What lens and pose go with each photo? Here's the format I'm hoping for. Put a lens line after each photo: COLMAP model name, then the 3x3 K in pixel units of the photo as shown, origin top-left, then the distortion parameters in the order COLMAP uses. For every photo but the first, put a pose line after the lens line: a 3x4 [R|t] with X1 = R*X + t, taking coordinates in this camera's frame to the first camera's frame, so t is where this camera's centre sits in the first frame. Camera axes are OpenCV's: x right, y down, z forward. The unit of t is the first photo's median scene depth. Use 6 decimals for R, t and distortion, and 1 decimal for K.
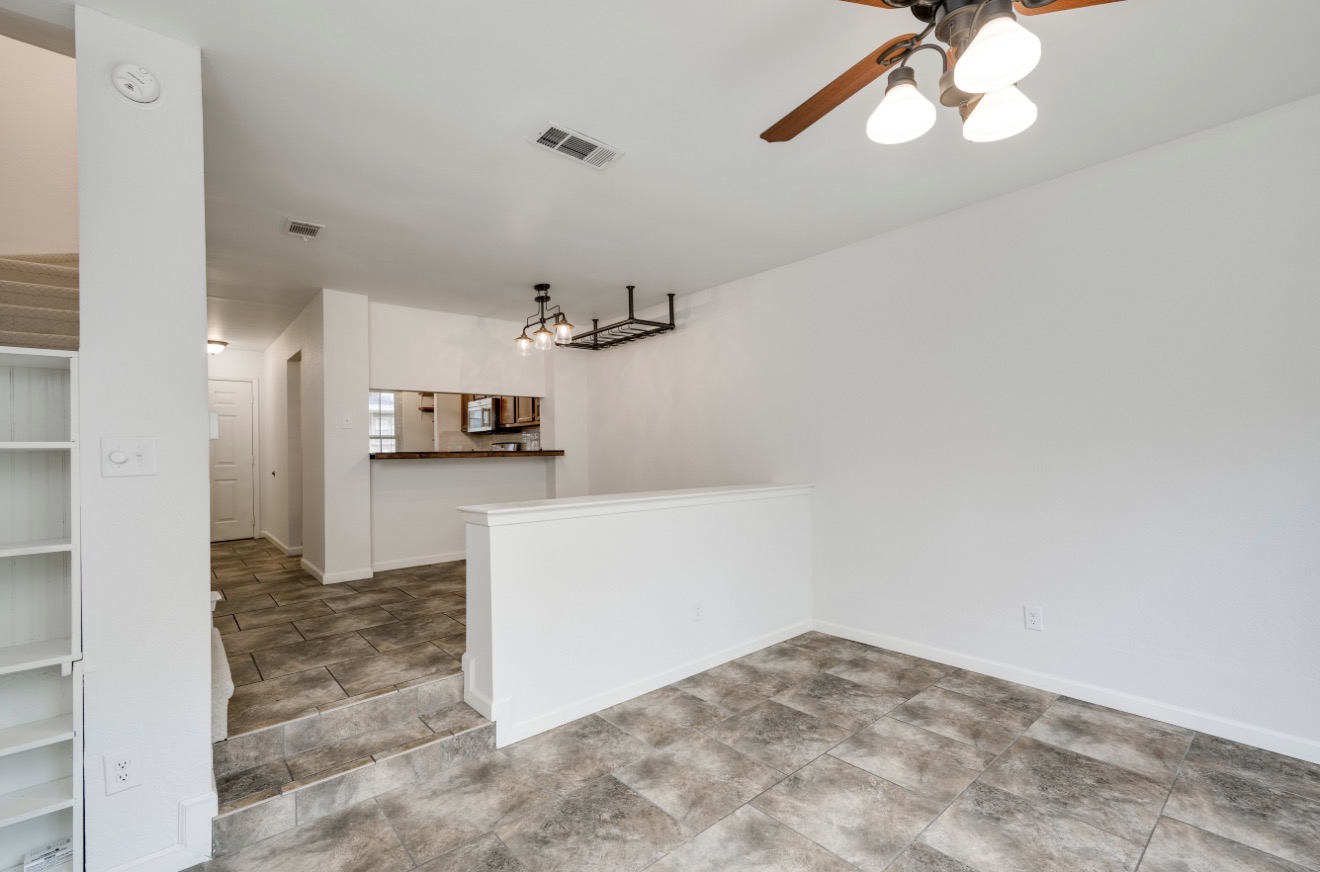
lens RADIAL K [[567.3, 0, 670.0], [0, 567.3, 458.5], [0, 0, 1]] dist [0.000504, 0.001582]
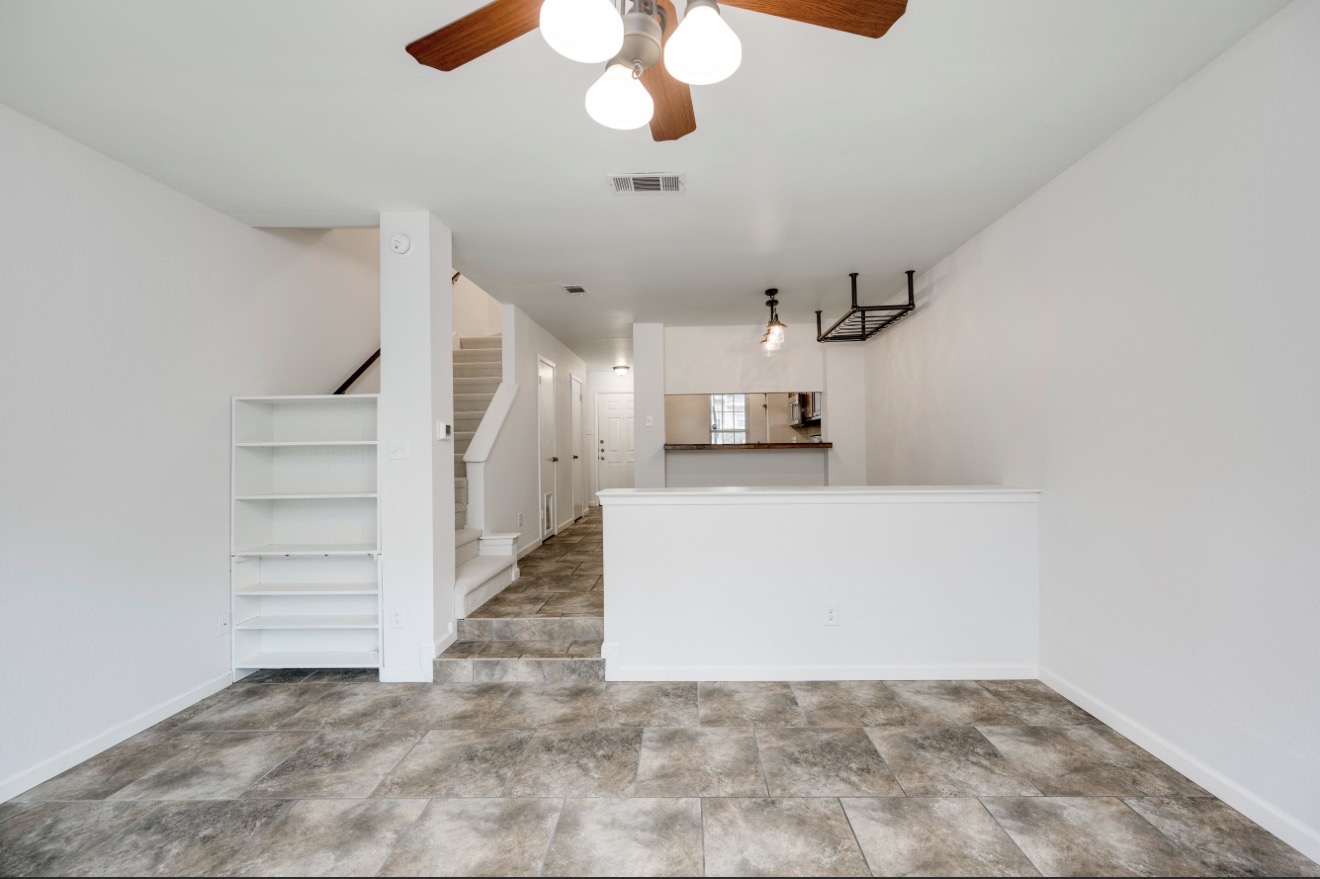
lens RADIAL K [[543.7, 0, 677.3], [0, 543.7, 439.1], [0, 0, 1]] dist [-0.002359, 0.000141]
pose [[0.734350, -0.003940, -0.678759, 0.508761], [-0.008414, 0.999853, -0.014907, -0.006025], [0.678719, 0.016658, 0.734210, 0.173568]]
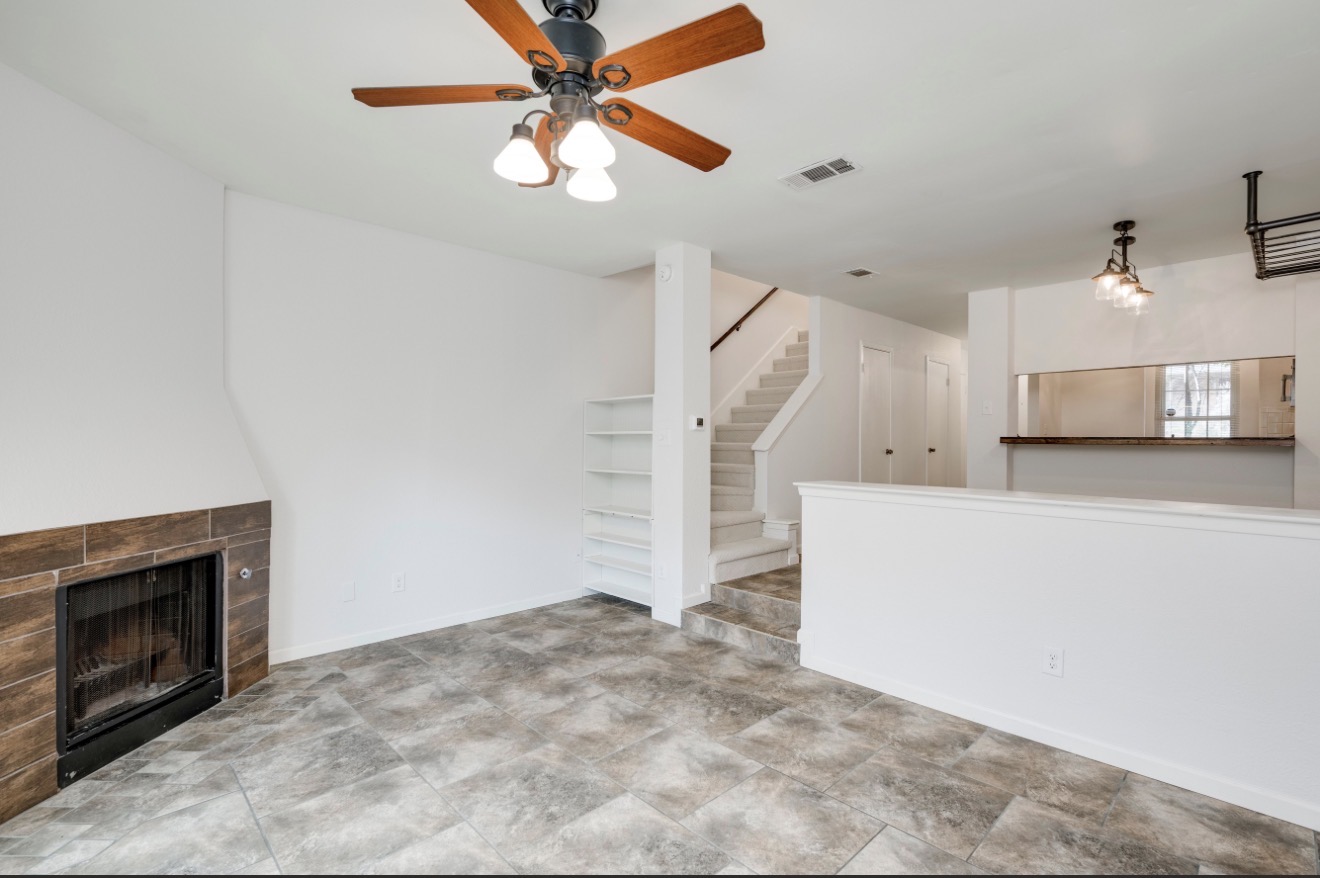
lens RADIAL K [[600.6, 0, 666.0], [0, 600.6, 440.8], [0, 0, 1]] dist [-0.004821, -0.000631]
pose [[0.043111, 0.018888, -0.998892, 0.839225], [-0.019428, 0.999648, 0.018064, -0.016122], [0.998881, 0.018628, 0.043463, 0.503653]]
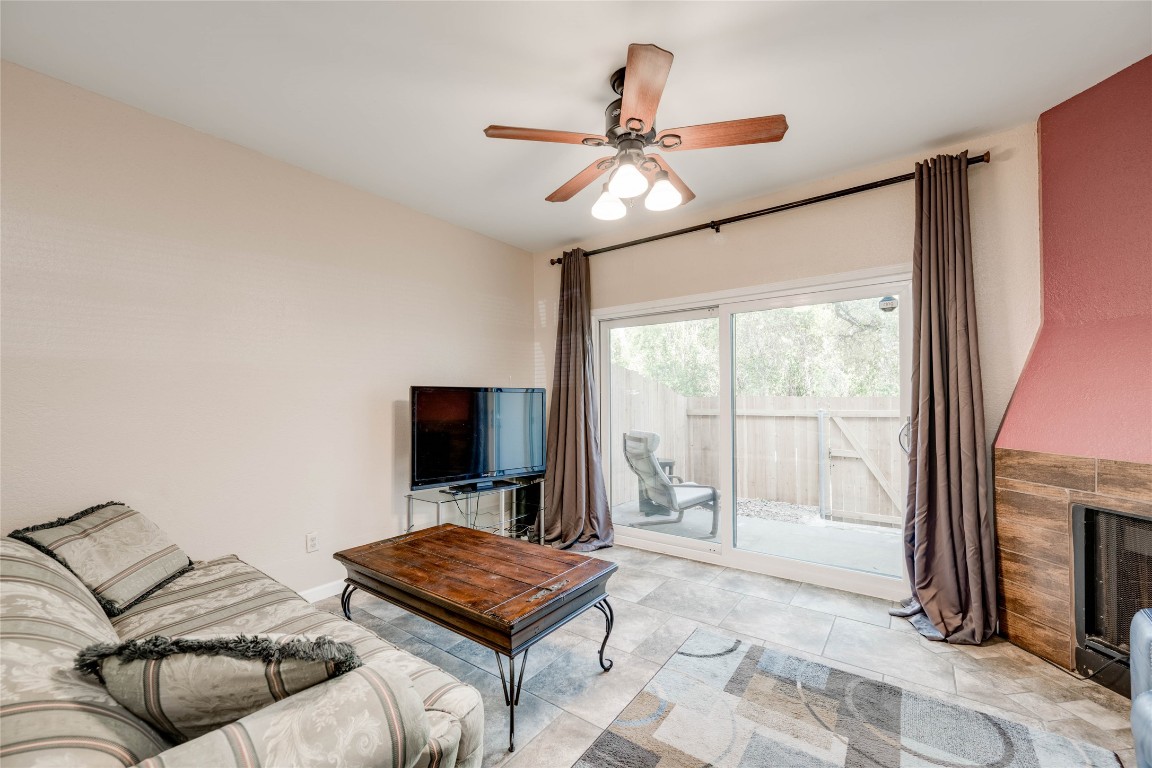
lens RADIAL K [[461.8, 0, 582.8], [0, 461.8, 392.6], [0, 0, 1]] dist [-0.003138, -0.000217]
pose [[-0.247159, 0.027702, 0.968579, -0.374279], [0.020952, 0.999510, -0.023240, 0.024140], [-0.968748, 0.014549, -0.247618, 0.666841]]
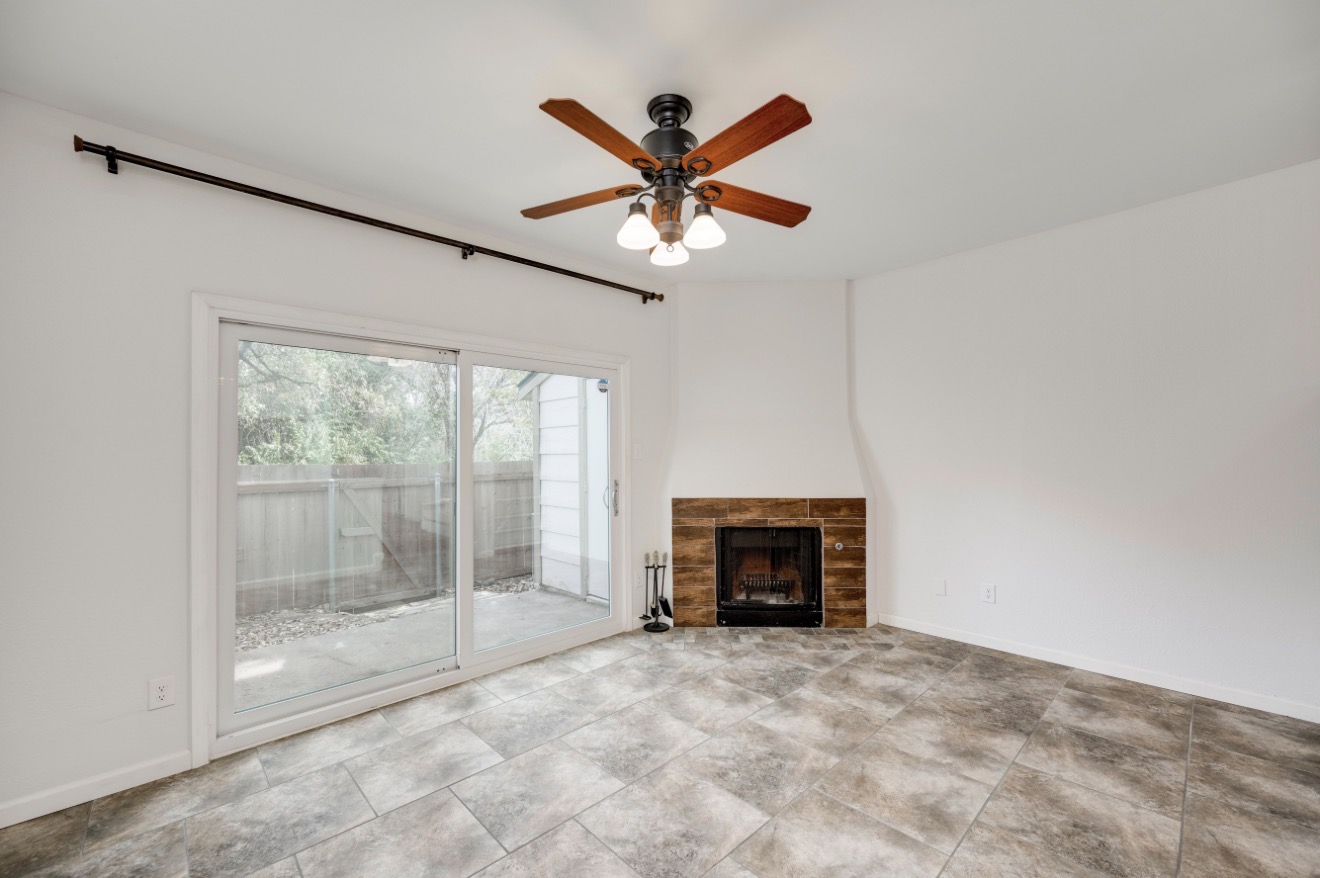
lens RADIAL K [[523.3, 0, 670.3], [0, 523.3, 447.6], [0, 0, 1]] dist [0.003258, 0.000076]
pose [[-0.998249, 0.027289, -0.052476, 0.274815], [0.027058, 0.999621, 0.005102, -0.018307], [0.052595, 0.003673, -0.998609, 1.088861]]
